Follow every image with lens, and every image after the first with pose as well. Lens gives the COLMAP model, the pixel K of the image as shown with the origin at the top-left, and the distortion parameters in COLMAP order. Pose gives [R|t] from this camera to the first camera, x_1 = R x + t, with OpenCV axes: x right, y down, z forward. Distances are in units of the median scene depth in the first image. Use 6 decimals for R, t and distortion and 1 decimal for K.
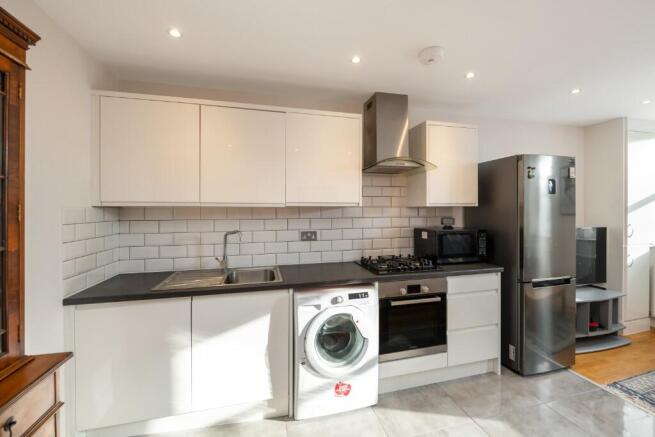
lens RADIAL K [[266.0, 0, 336.6], [0, 266.0, 209.9], [0, 0, 1]] dist [-0.002413, -0.000508]
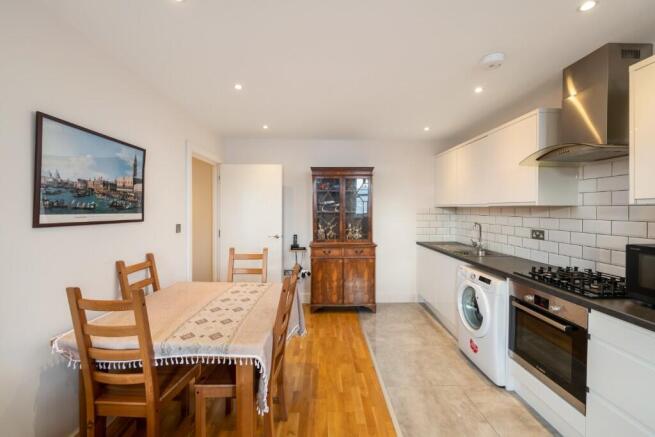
lens RADIAL K [[266.0, 0, 325.6], [0, 266.0, 211.8], [0, 0, 1]] dist [-0.002413, -0.000508]
pose [[-0.234177, 0.014509, -0.972086, 1.115038], [-0.002888, 0.999874, 0.015619, -0.003979], [0.972190, 0.006465, -0.234105, 0.453221]]
